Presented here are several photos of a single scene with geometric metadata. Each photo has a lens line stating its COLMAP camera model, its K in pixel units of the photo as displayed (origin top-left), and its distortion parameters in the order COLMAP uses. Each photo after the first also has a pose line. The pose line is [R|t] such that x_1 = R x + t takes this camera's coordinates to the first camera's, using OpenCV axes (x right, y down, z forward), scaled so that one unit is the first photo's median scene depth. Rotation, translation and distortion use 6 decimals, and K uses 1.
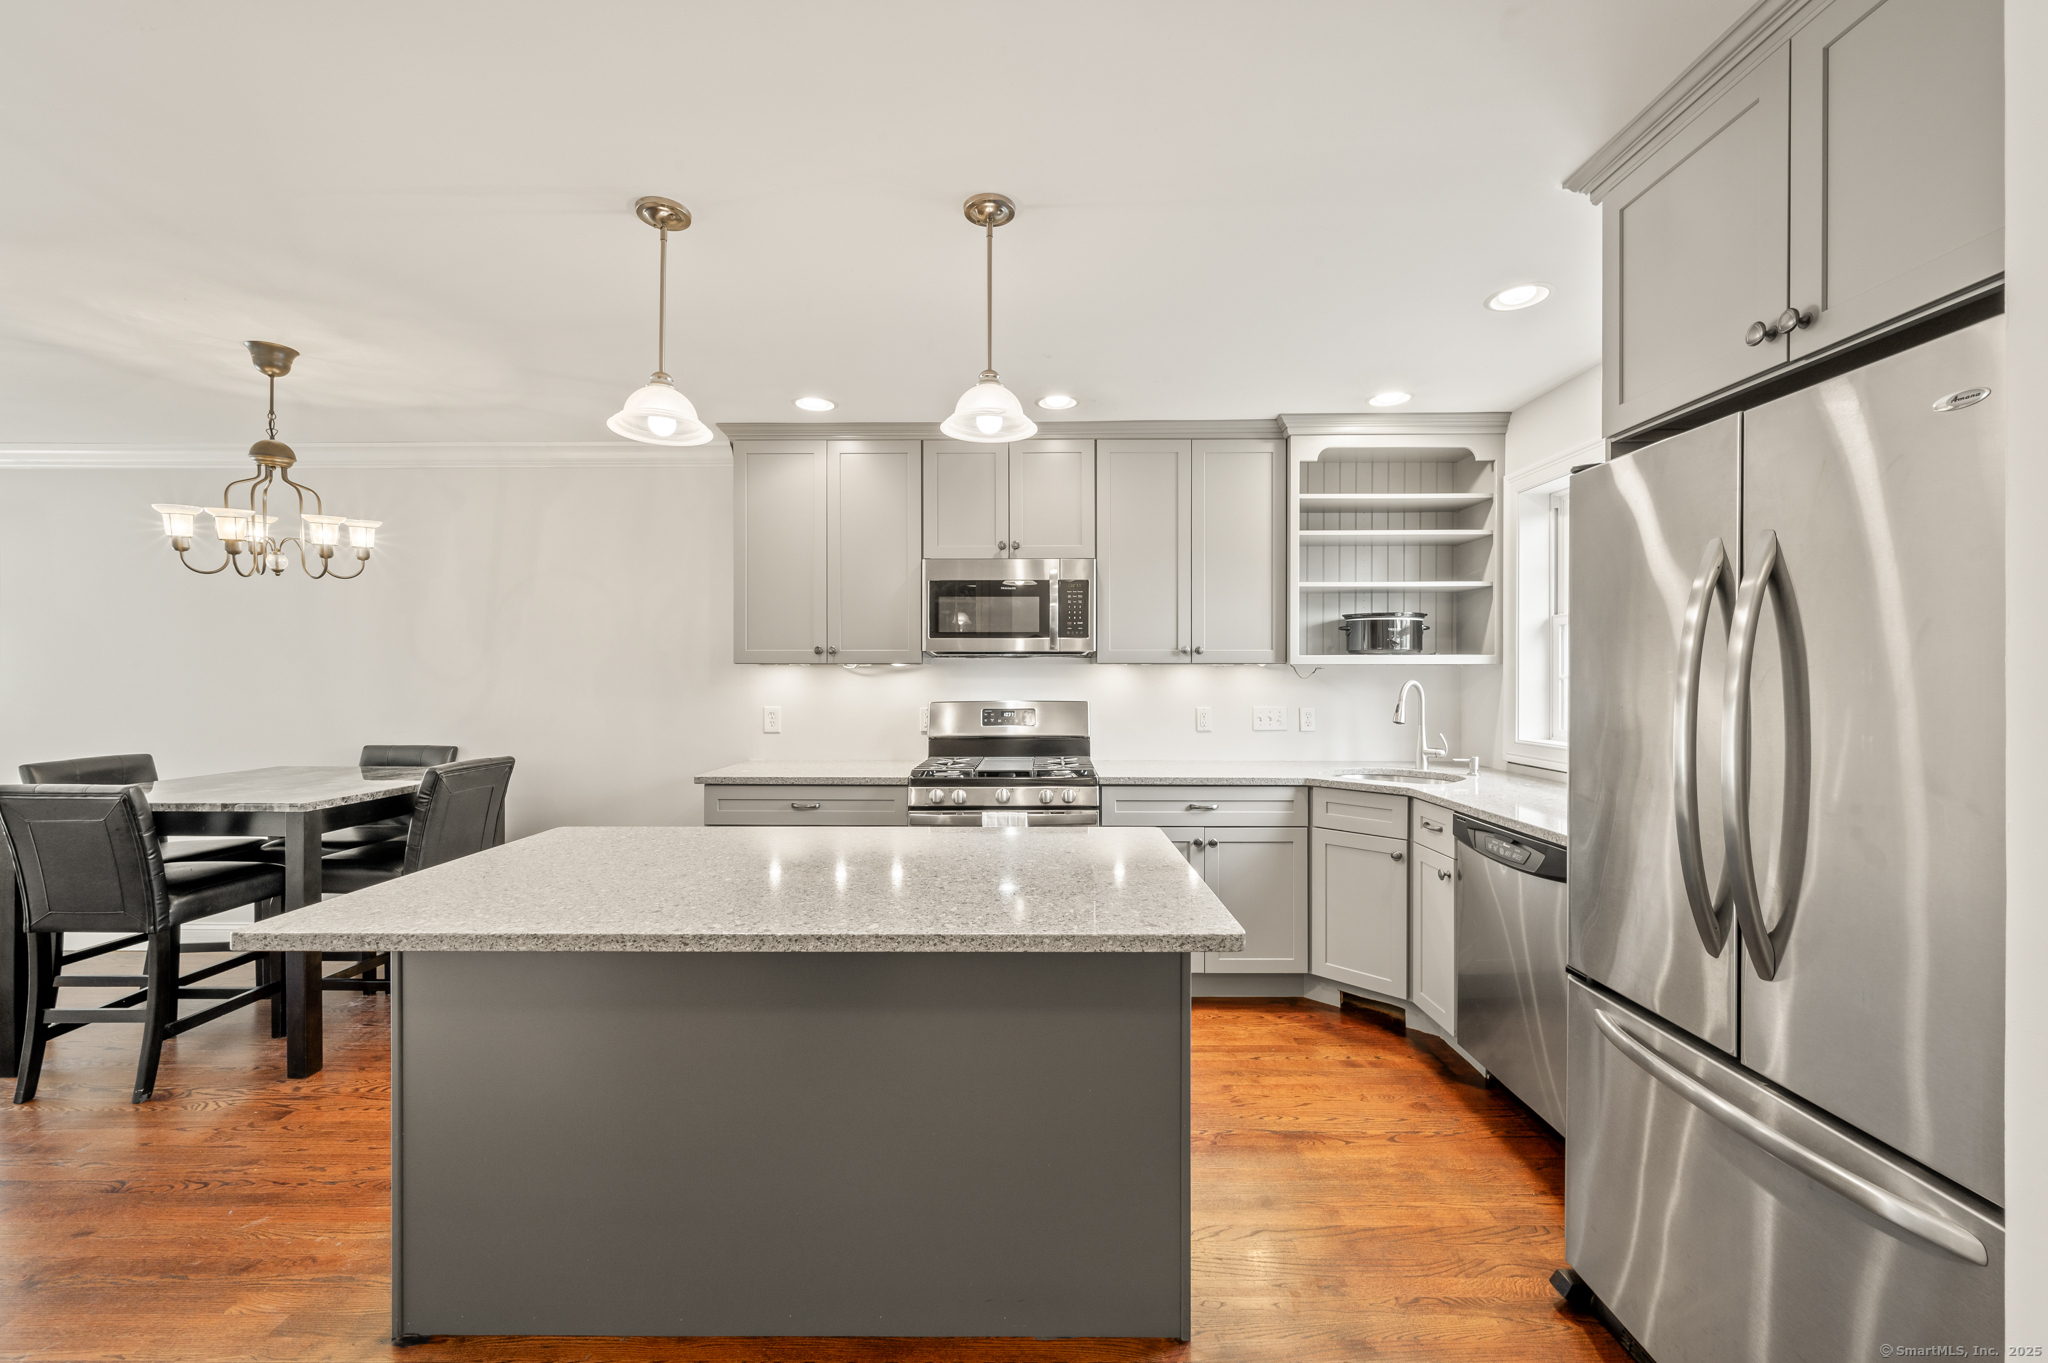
lens RADIAL K [[829.0, 0, 1030.8], [0, 829.0, 673.3], [0, 0, 1]] dist [-0.000098, -0.000110]
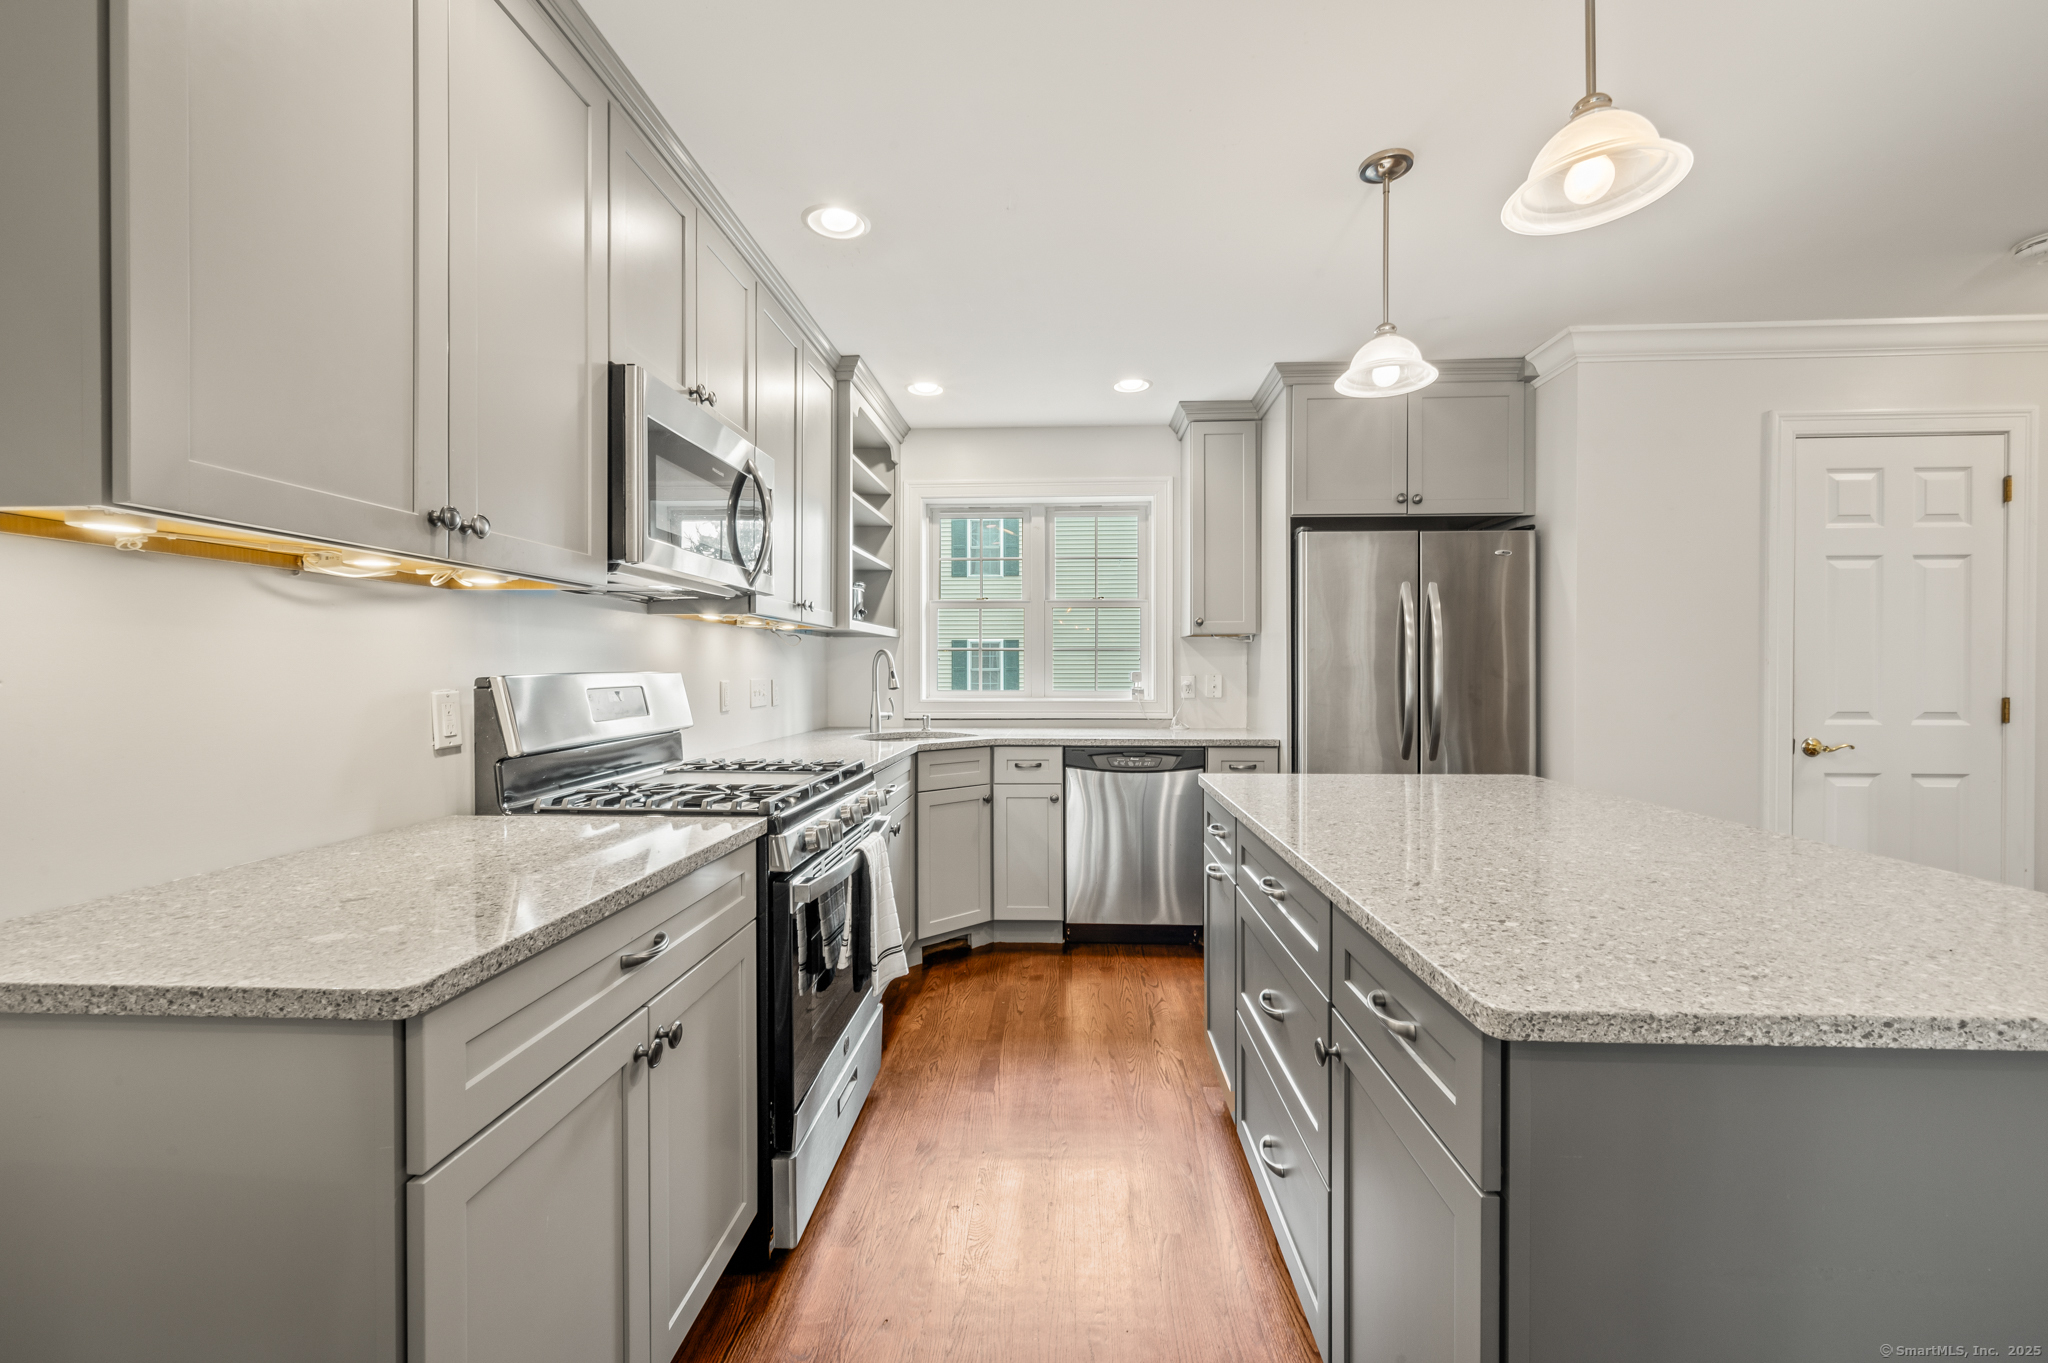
lens RADIAL K [[816.6, 0, 1032.1], [0, 816.6, 673.9], [0, 0, 1]] dist [0.006260, -0.000053]
pose [[0.034244, -0.006124, 0.999395, -0.633765], [-0.001624, 0.999980, 0.006183, 0.035819], [-0.999412, -0.001835, 0.034233, 0.823971]]
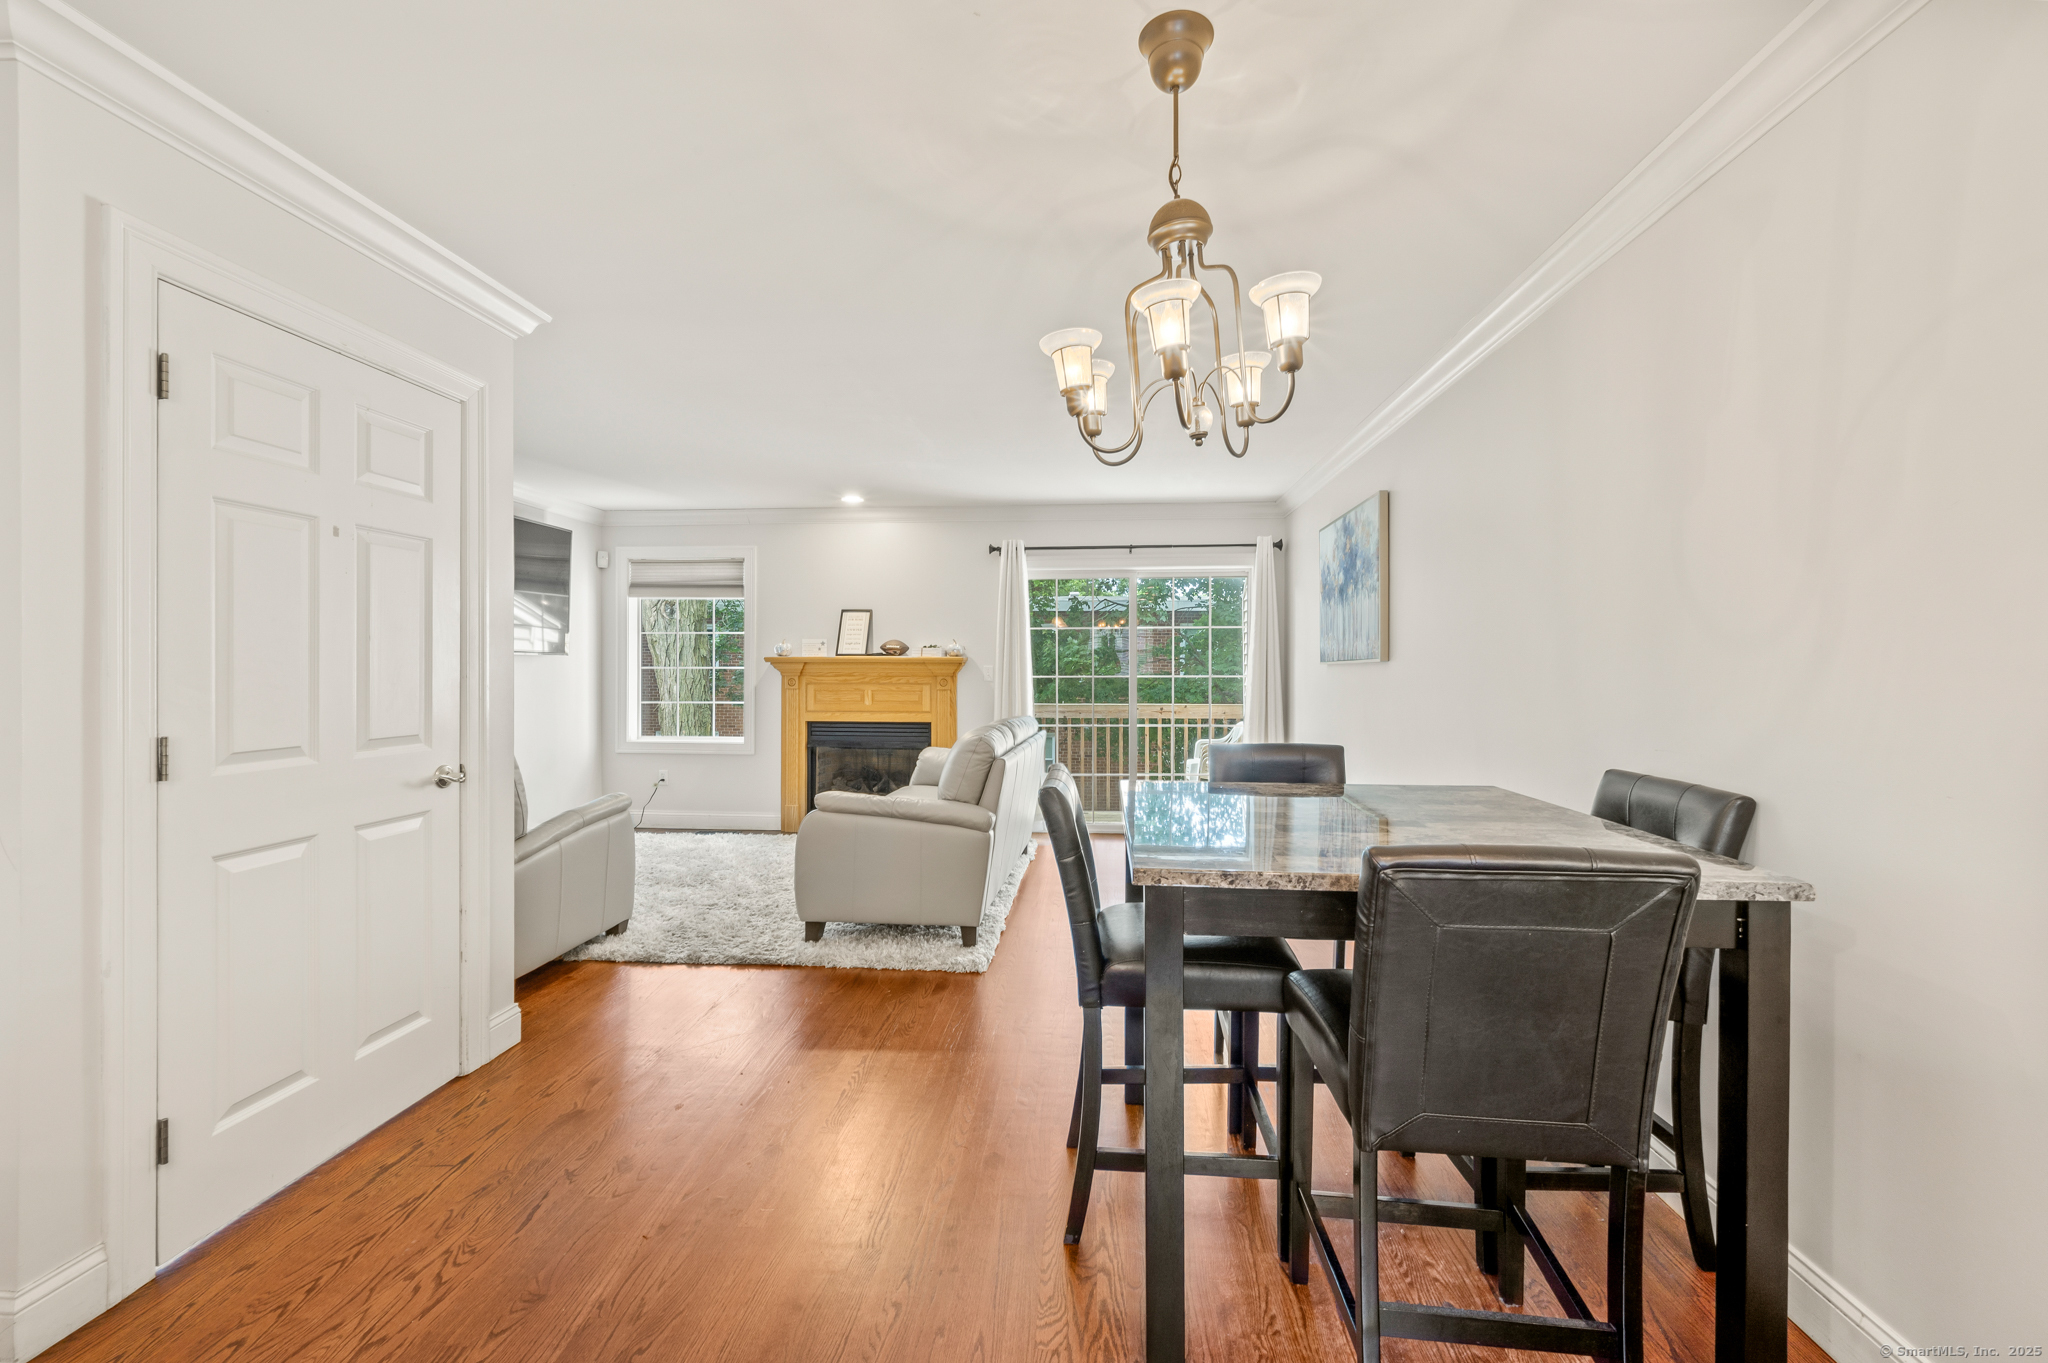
lens RADIAL K [[829.0, 0, 1030.8], [0, 829.0, 673.3], [0, 0, 1]] dist [-0.000098, -0.000110]
pose [[-0.054676, 0.007988, -0.998472, -0.301582], [0.001604, 0.999967, 0.007912, 0.025671], [0.998503, -0.001169, -0.054687, 0.793550]]
